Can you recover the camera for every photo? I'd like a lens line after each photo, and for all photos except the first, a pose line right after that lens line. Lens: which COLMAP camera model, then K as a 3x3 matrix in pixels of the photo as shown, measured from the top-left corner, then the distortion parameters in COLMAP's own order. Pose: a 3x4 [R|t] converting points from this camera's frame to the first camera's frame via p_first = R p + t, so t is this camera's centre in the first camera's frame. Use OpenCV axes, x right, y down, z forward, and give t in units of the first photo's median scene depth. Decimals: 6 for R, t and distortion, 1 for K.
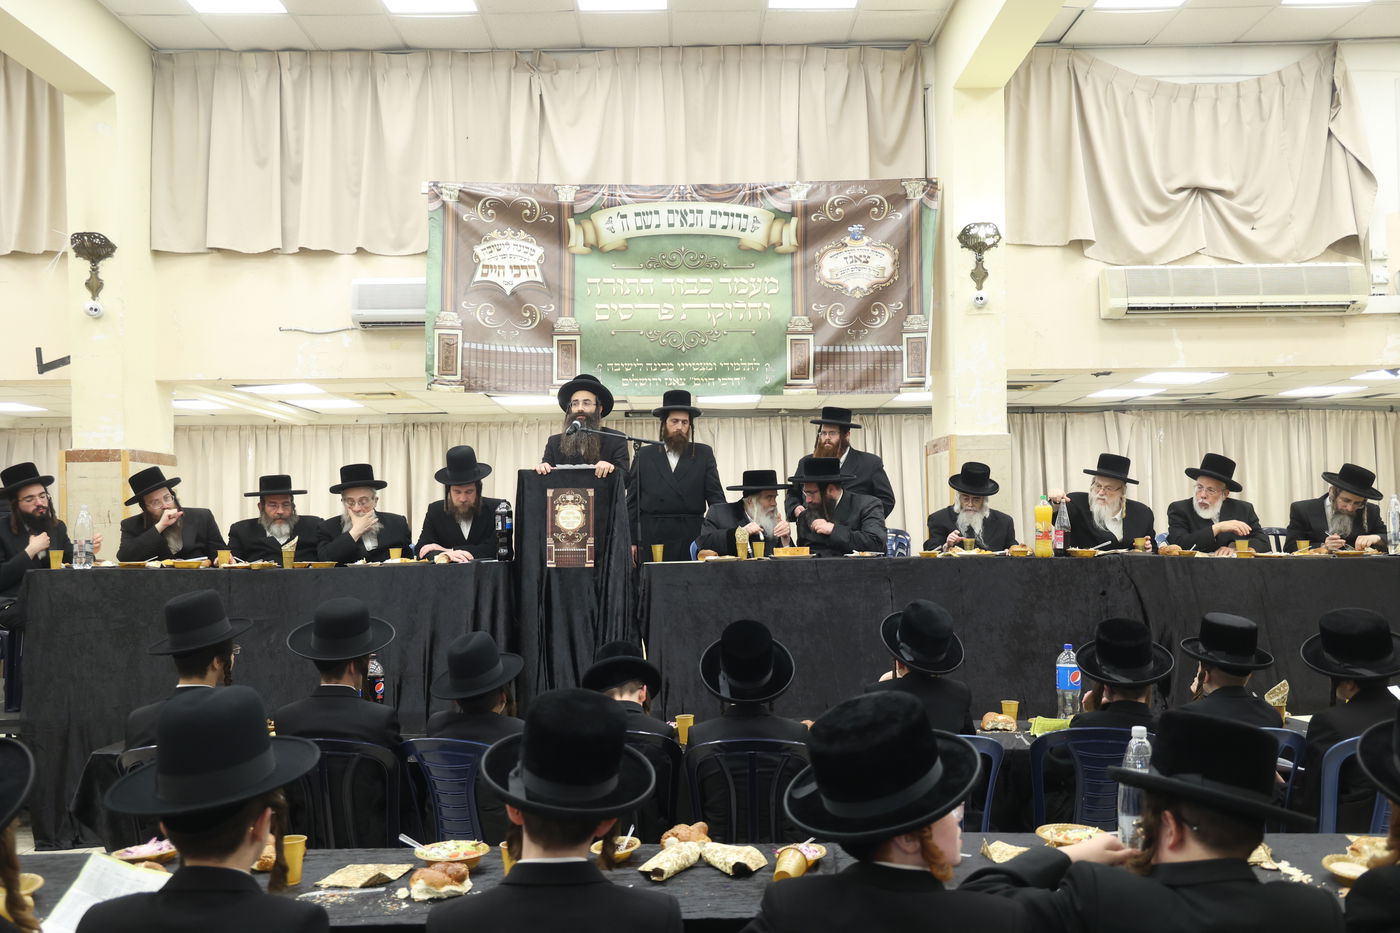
lens RADIAL K [[1219.8, 0, 699.9], [0, 1219.8, 469.9], [0, 0, 1]] dist [-0.004461, 0.044982]
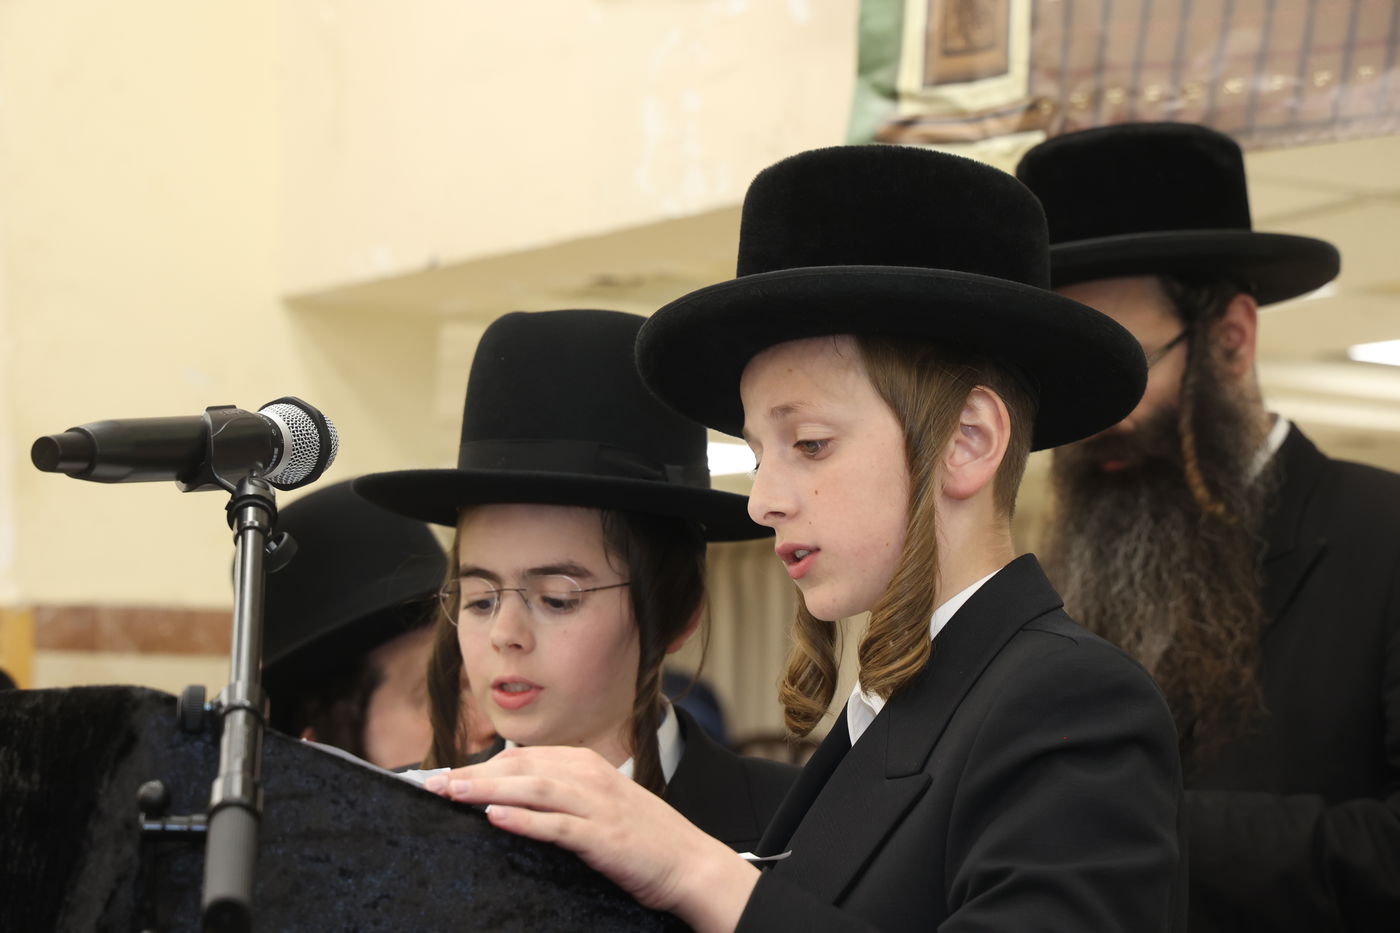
lens RADIAL K [[3473.0, 0, 684.4], [0, 3473.0, 470.4], [0, 0, 1]] dist [0.237908, 0.000000]
pose [[0.594077, -0.059634, -0.802194, 0.131568], [0.022008, 0.998080, -0.057898, -0.001050], [0.804107, 0.016741, 0.594249, 0.683712]]
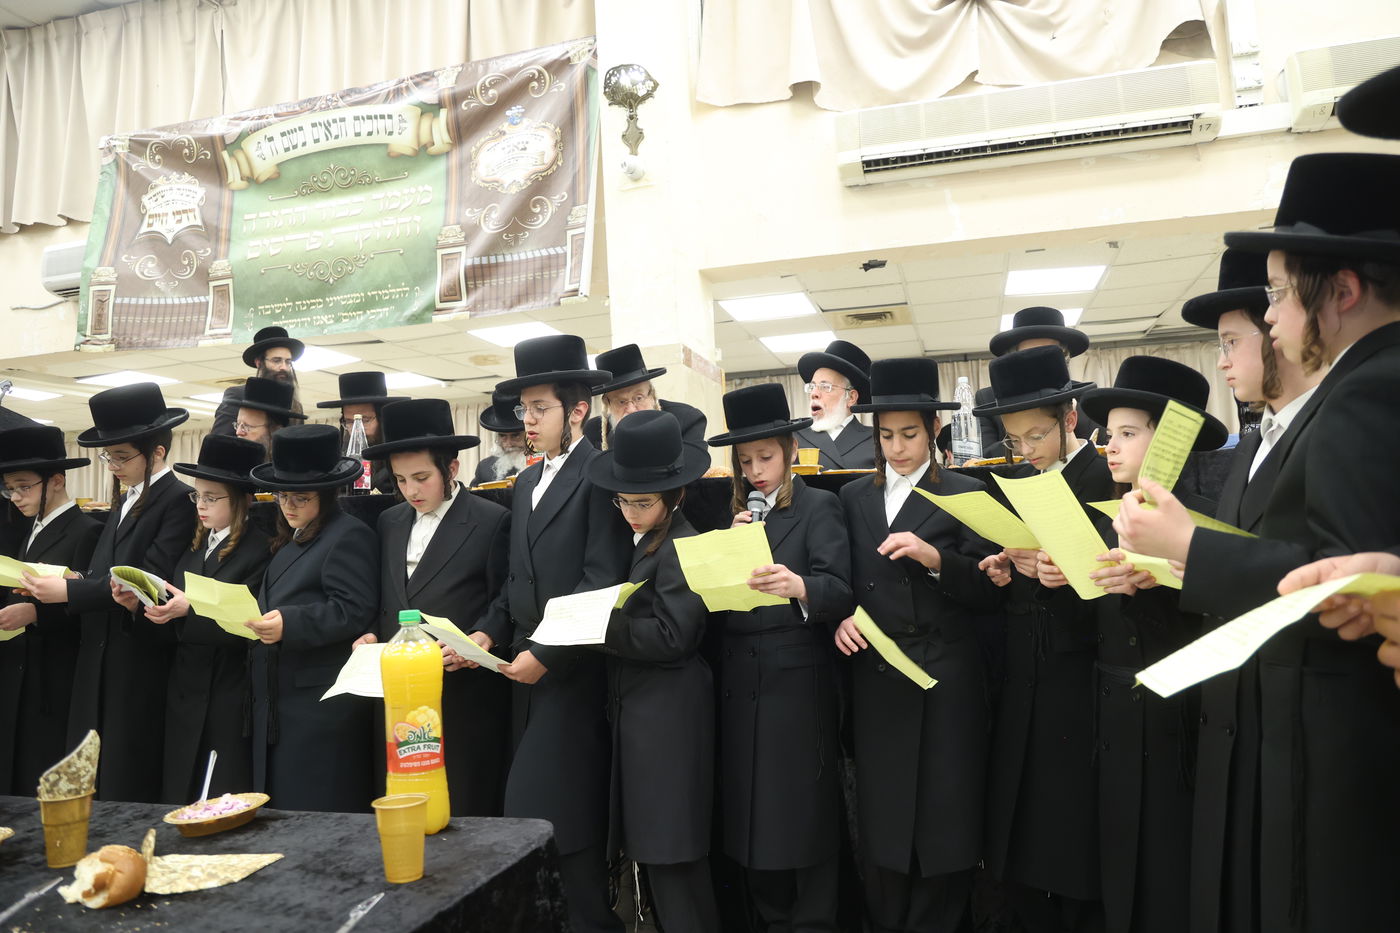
lens RADIAL K [[959.6, 0, 705.1], [0, 959.6, 469.1], [0, 0, 1]] dist [-0.071253, 0.039045]
pose [[0.959601, -0.048285, -0.277190, 0.413639], [0.041643, 0.998688, -0.029804, 0.062716], [0.278266, 0.017057, 0.960353, 0.439403]]
